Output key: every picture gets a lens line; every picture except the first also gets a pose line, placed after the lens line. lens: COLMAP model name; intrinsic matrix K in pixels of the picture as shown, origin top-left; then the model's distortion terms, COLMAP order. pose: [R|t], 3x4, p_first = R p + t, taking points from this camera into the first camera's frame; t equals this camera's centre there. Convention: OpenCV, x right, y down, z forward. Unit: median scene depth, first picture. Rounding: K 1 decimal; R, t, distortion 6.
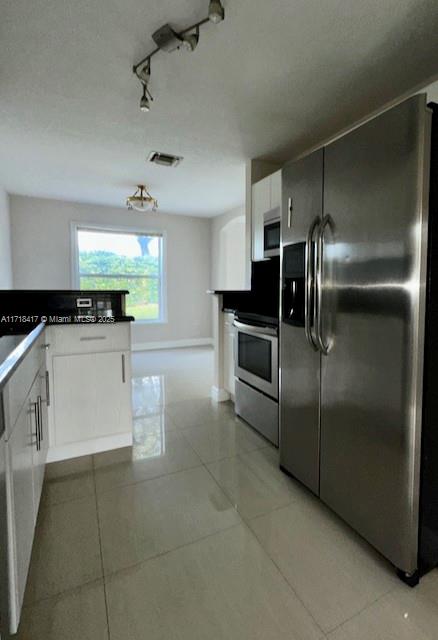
lens RADIAL K [[338.2, 0, 219.7], [0, 338.2, 304.4], [0, 0, 1]] dist [-0.003040, -0.000415]
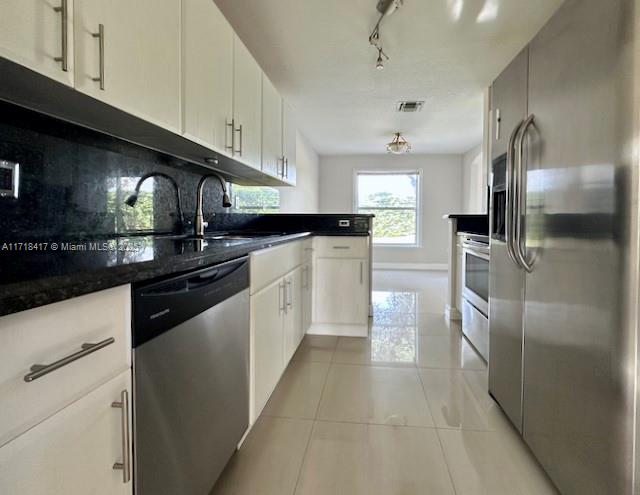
lens RADIAL K [[272.7, 0, 321.1], [0, 272.7, 221.2], [0, 0, 1]] dist [0.002096, 0.000034]
pose [[0.833794, 0.021052, -0.551675, 0.124409], [-0.053851, 0.997609, -0.043321, 0.039119], [0.549444, 0.065829, 0.832934, 0.045453]]
